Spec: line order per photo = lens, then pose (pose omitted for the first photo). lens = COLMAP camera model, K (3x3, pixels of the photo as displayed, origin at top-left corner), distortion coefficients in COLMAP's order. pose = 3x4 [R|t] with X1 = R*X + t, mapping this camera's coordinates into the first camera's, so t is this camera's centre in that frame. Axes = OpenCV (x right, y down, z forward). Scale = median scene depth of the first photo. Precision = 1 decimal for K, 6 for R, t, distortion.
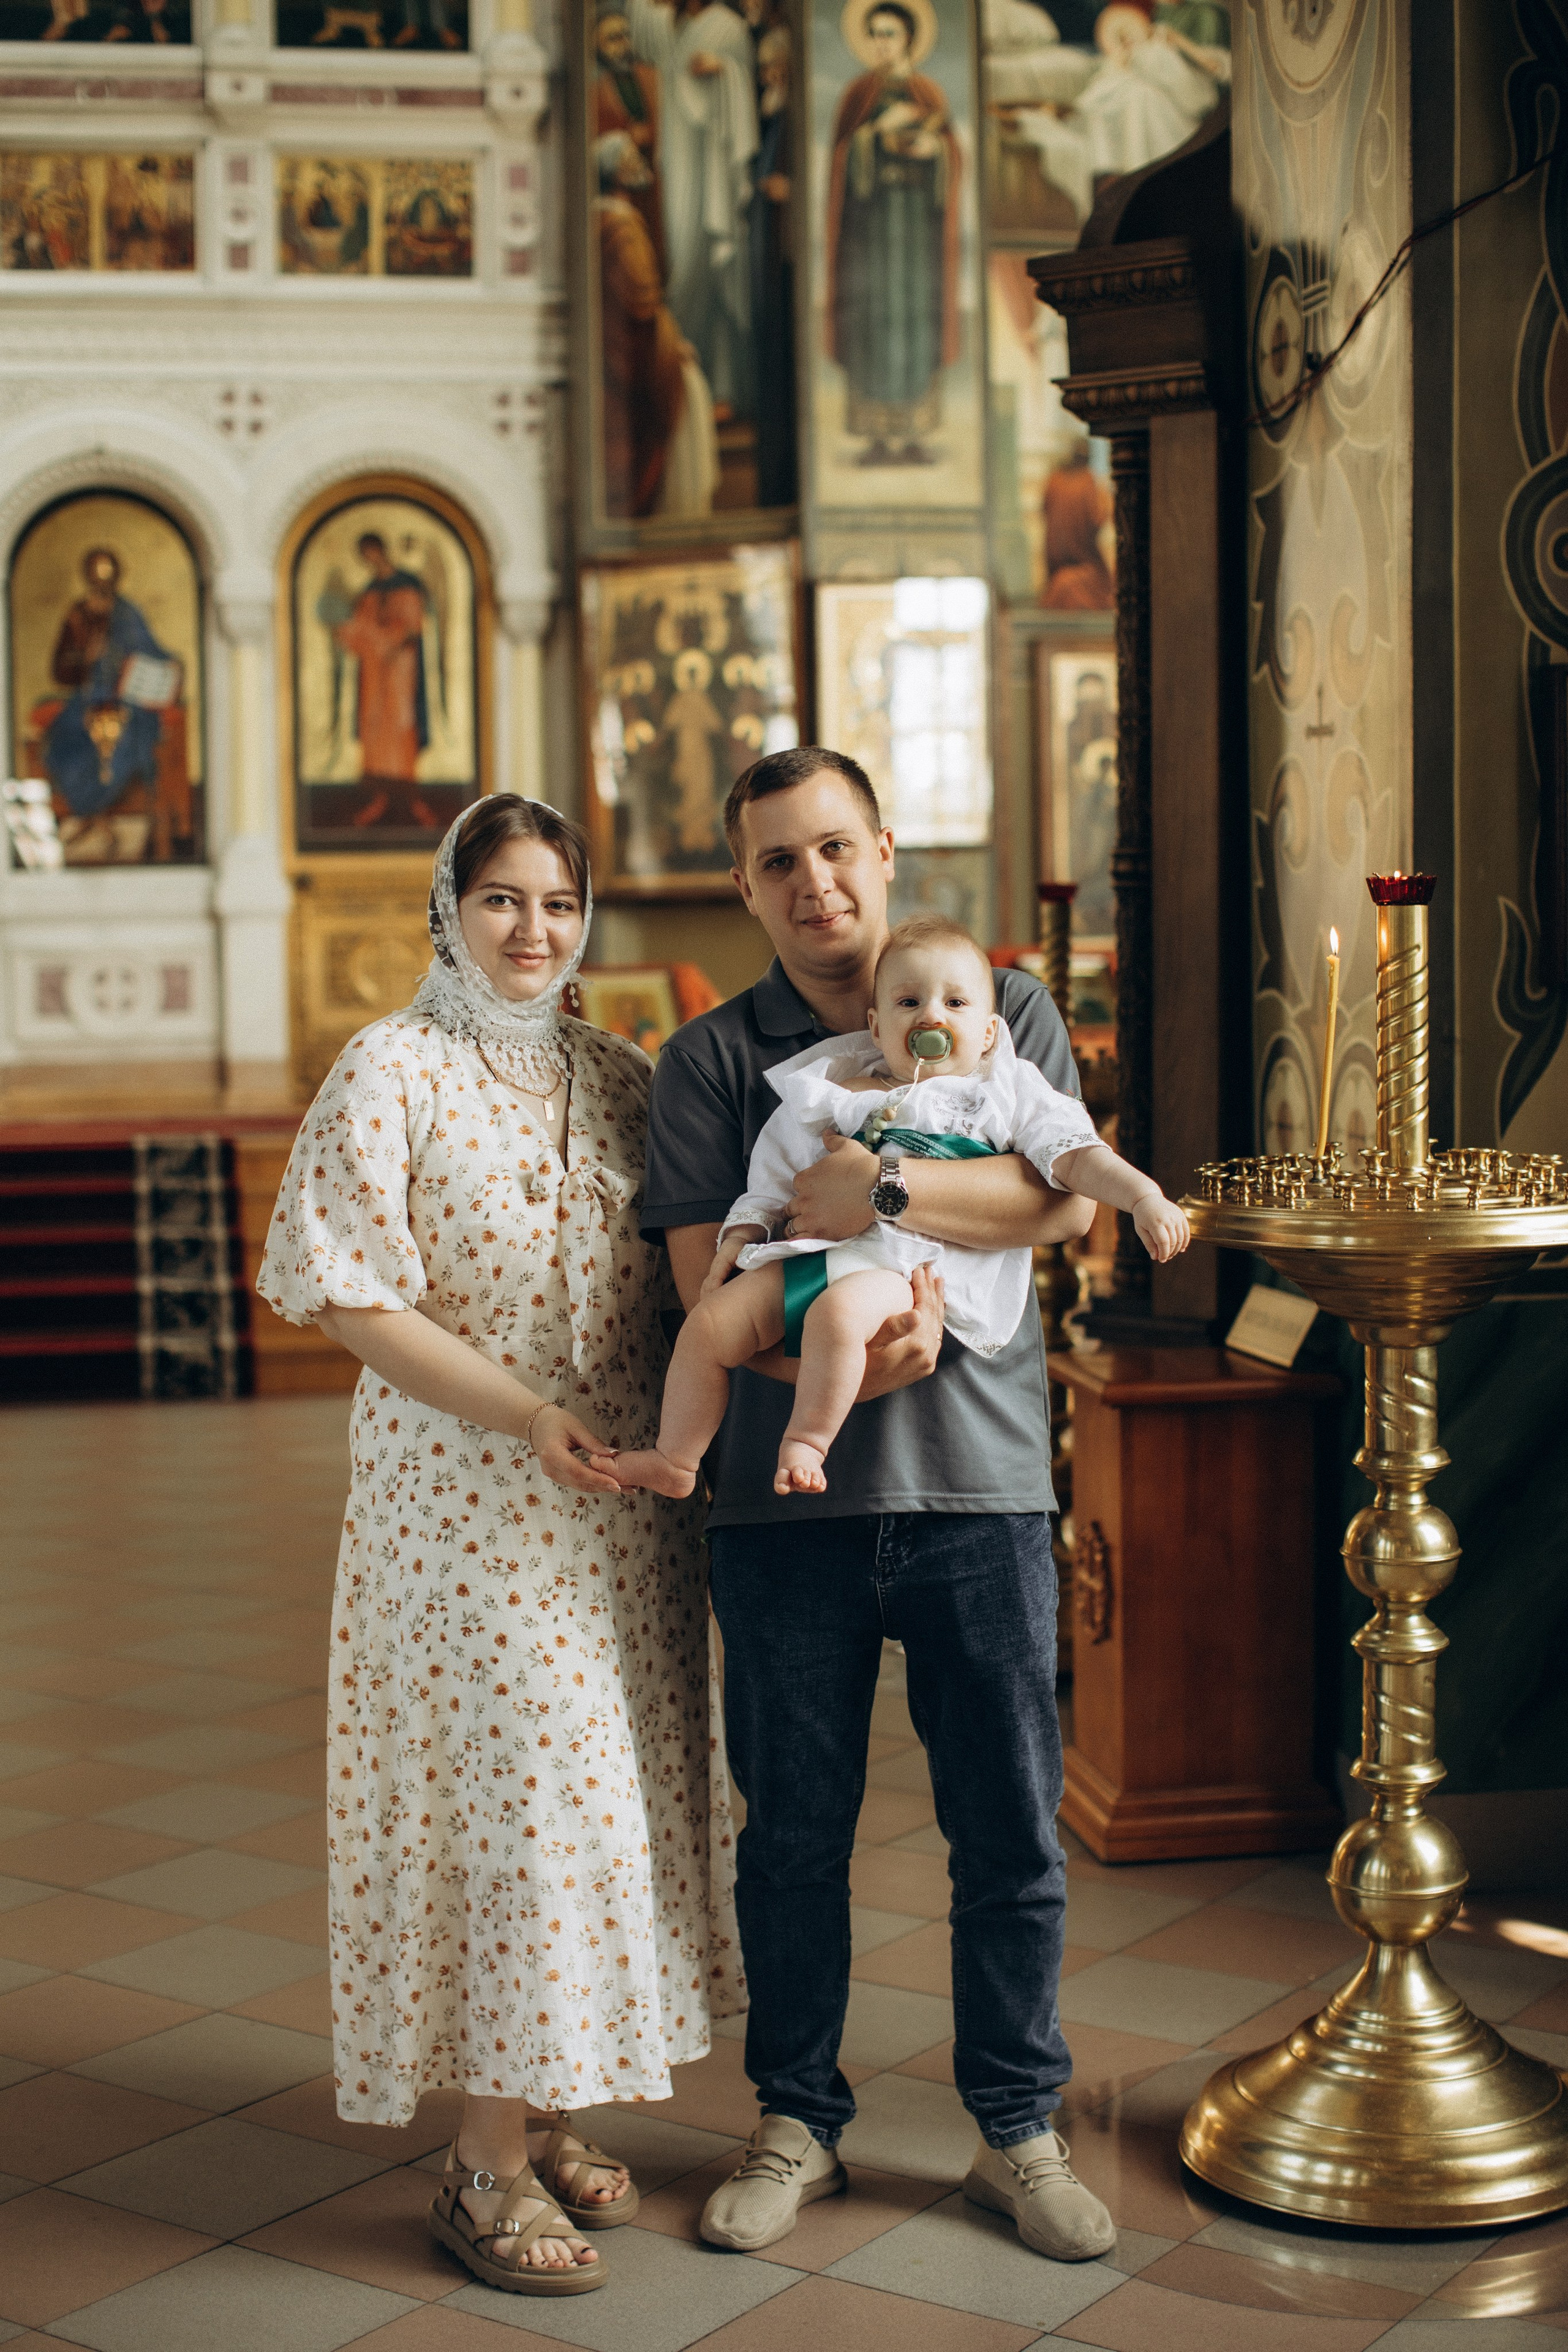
lens RADIAL K [[3452.6, 0, 786.8], [0, 3452.6, 1153.4], [0, 0, 1]] dist [-0.175918, 0.374952]
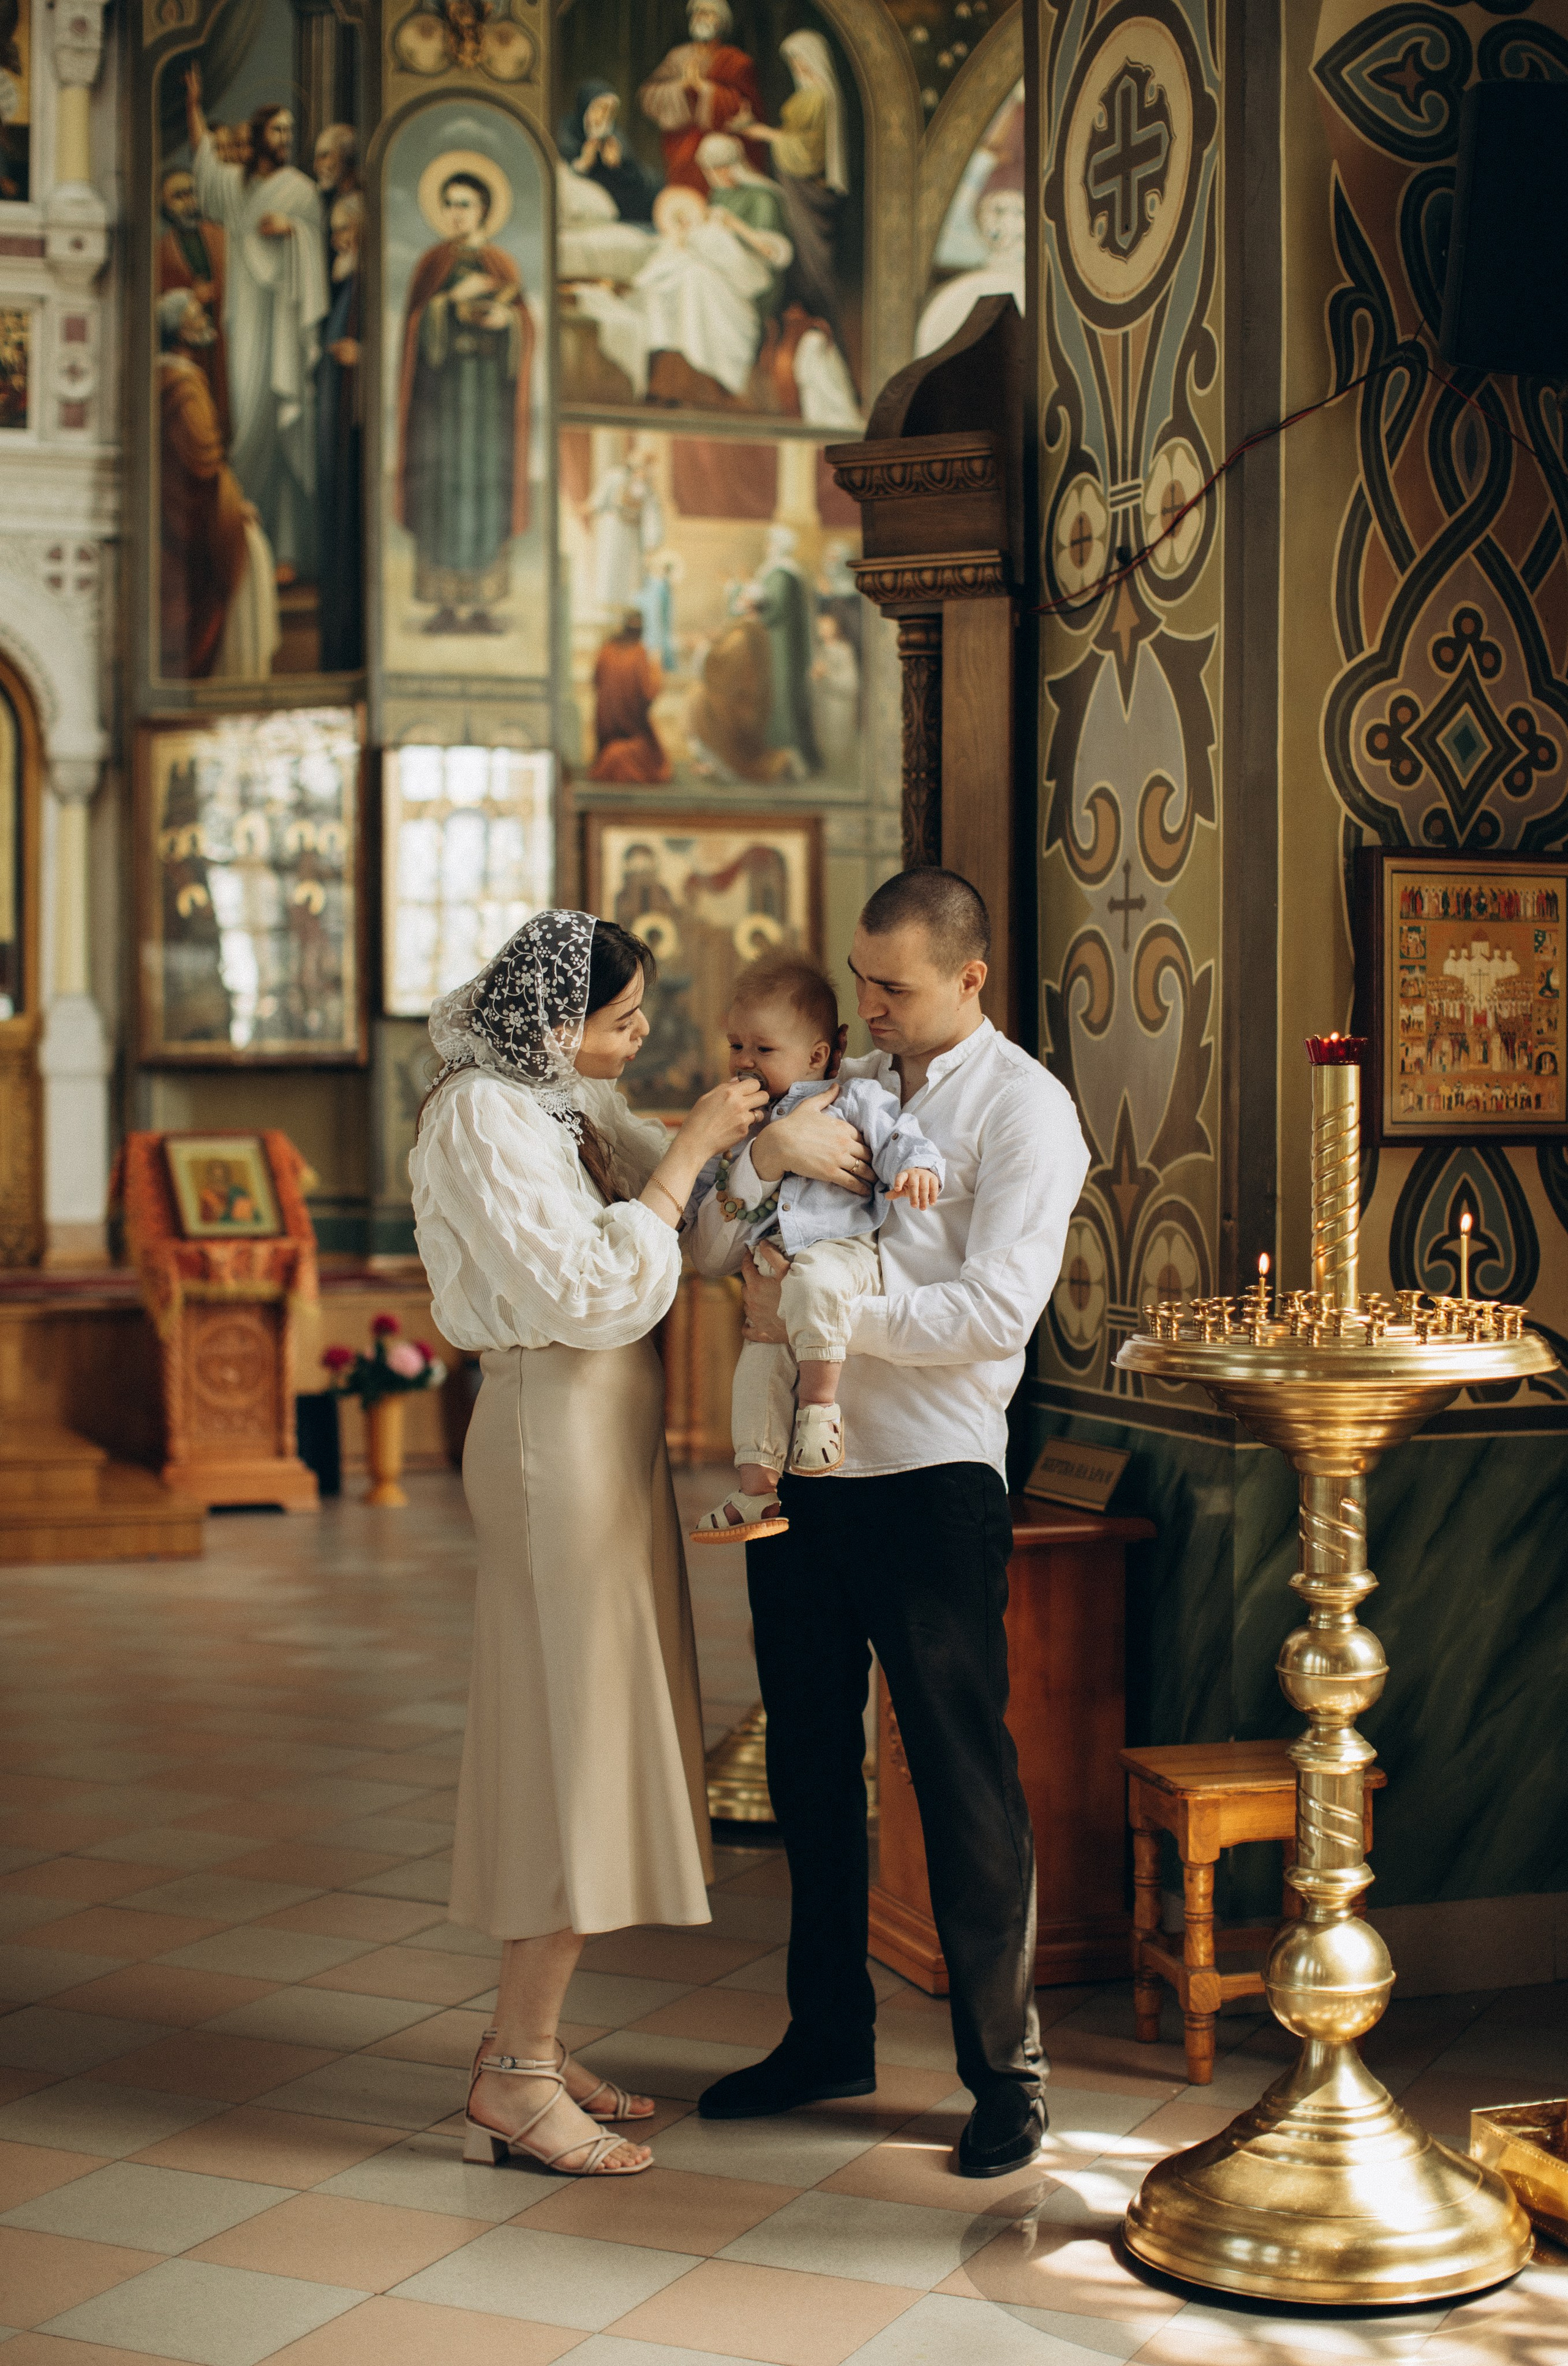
lens RADIAL K [[3549.1, 0, 790.3], [0, 3549.1, 1127.1], [0, 0, 1]] dist [-0.183369, 0.418776]
pose [[0.985053, 0.011755, 0.171849, -0.049413], [-0.001493, 0.998214, -0.059720, 0.003724], [-0.172244, 0.058571, 0.983311, -0.016764]]
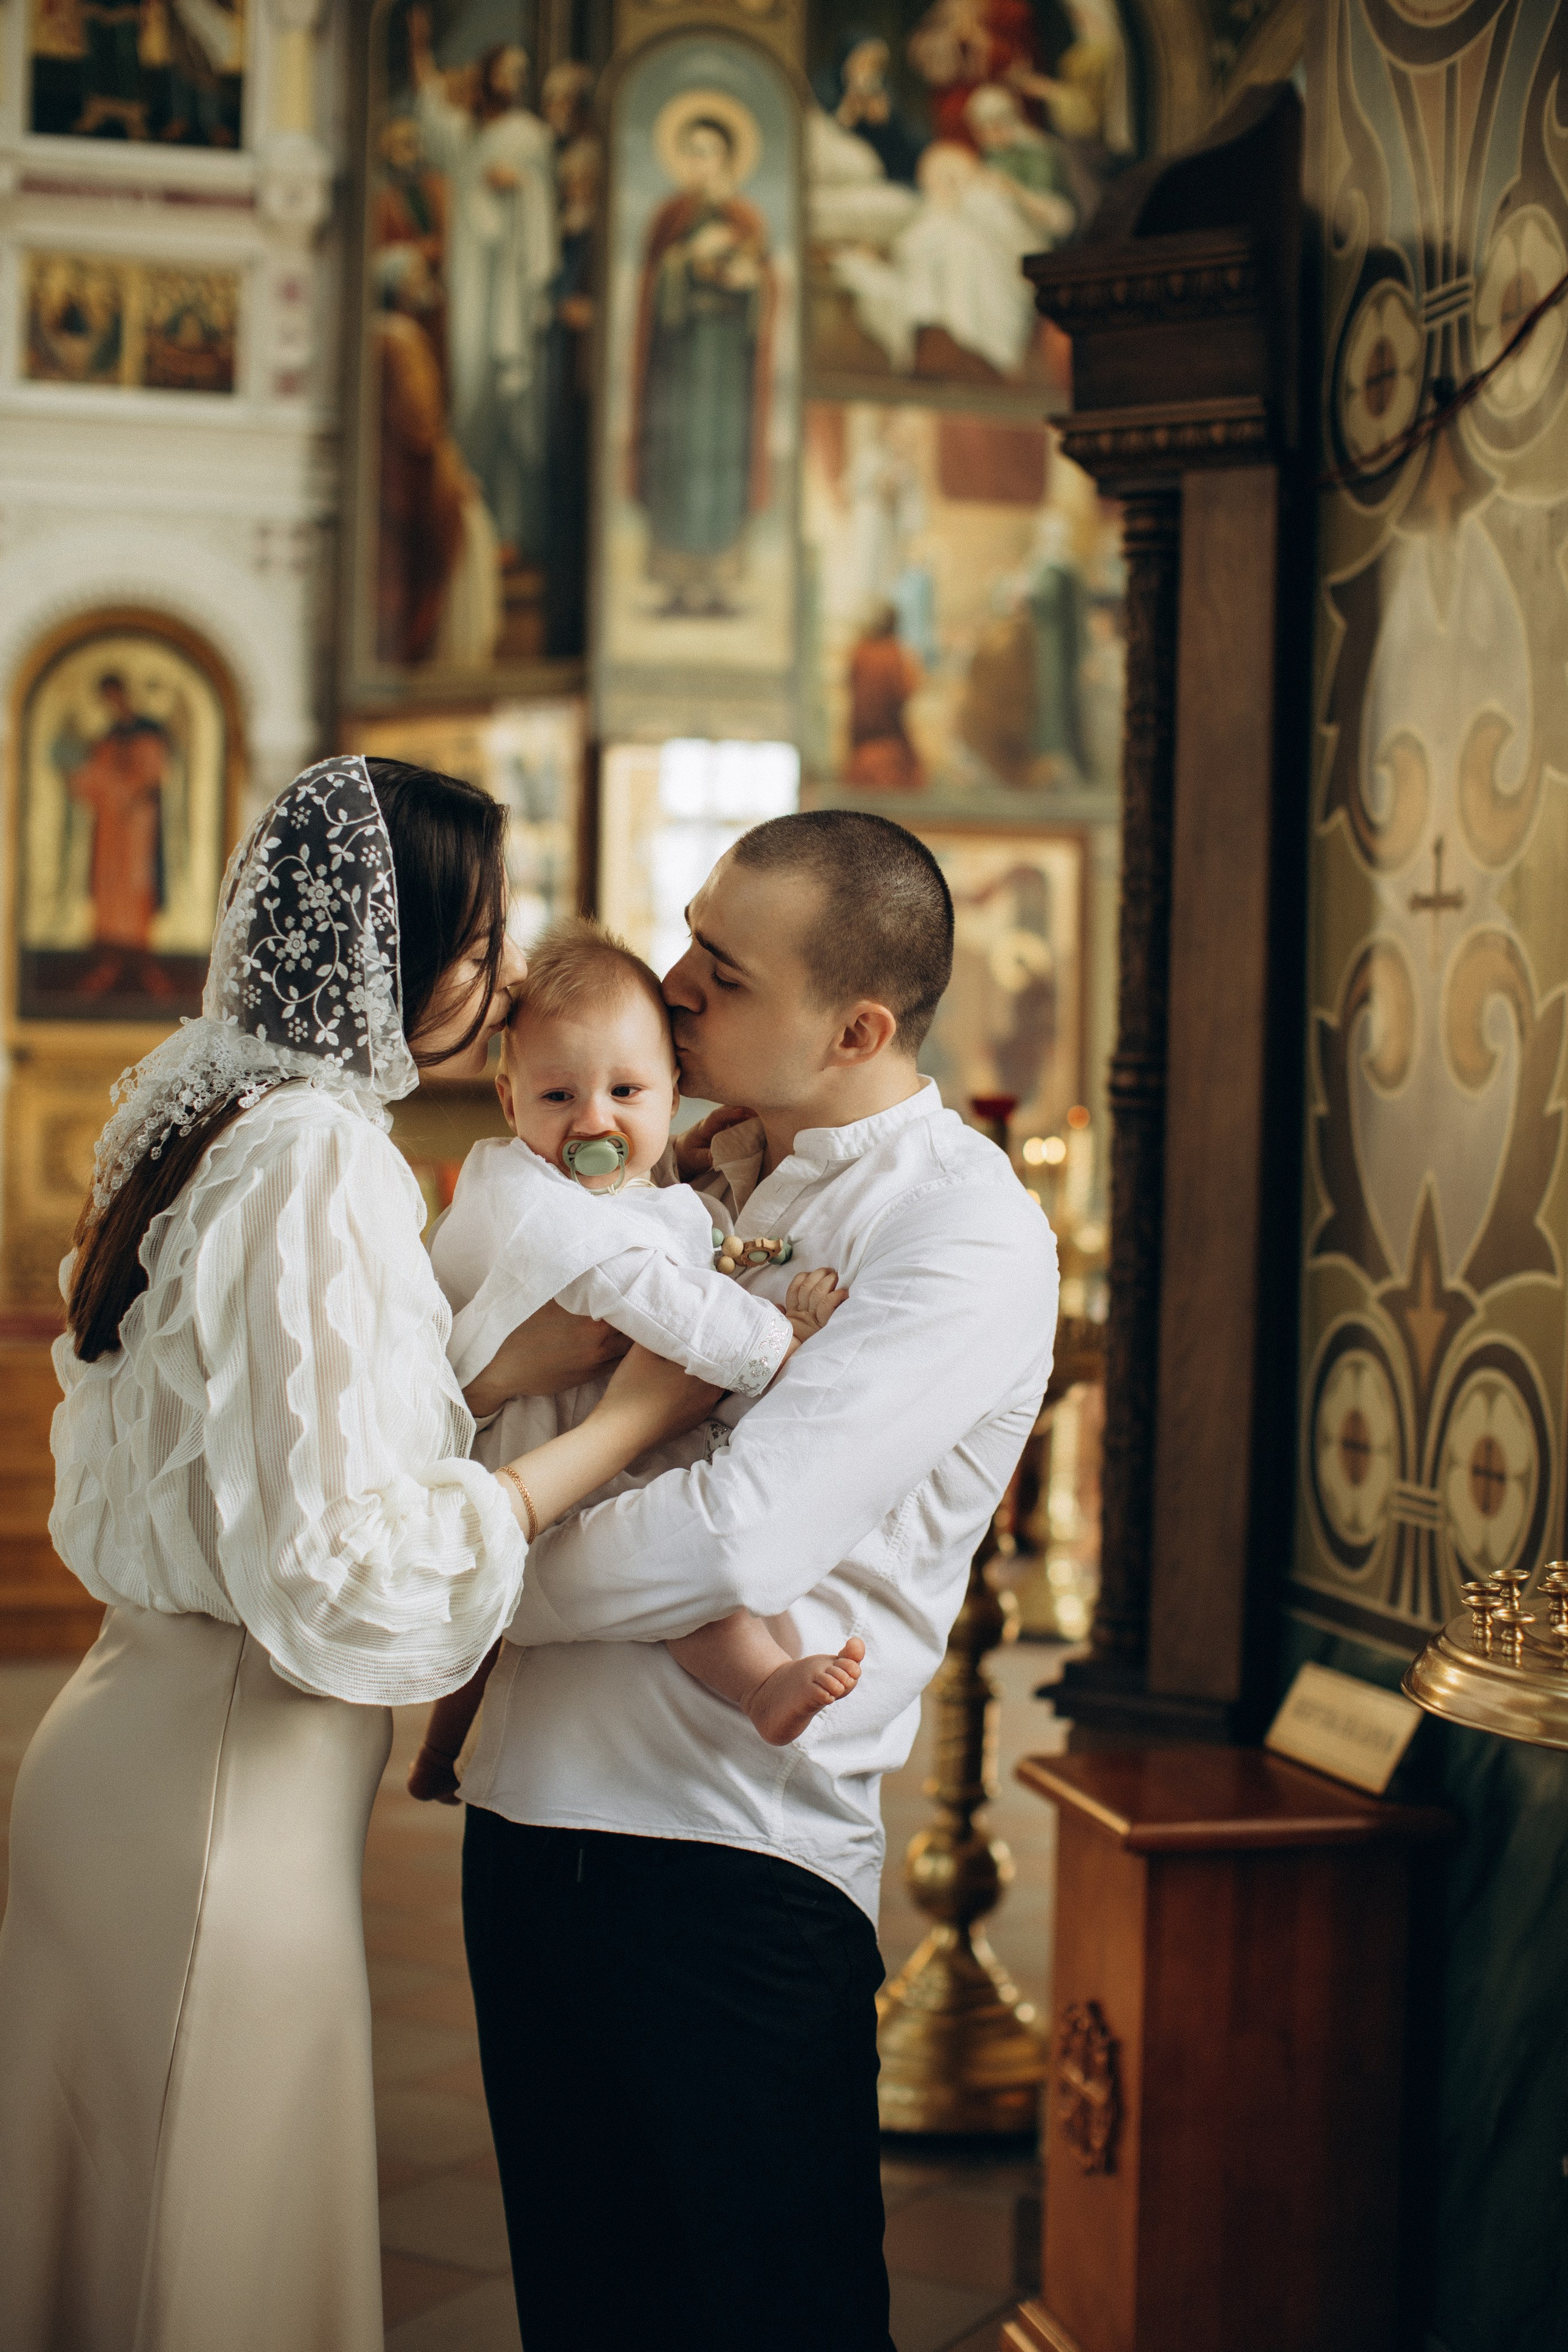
lens RADIAL K [[3378.9, 0, 794.2], [0, 3378.9, 1160.9], [0, 0, 1]] dist [-0.179355, 0.408495]
pose [[0.995817, 0.033080, 0.085174, -0.013673], [-0.028550, 0.998140, -0.053874, -0.010279], [-0.086797, 0.051217, 0.994909, 0.118815]]
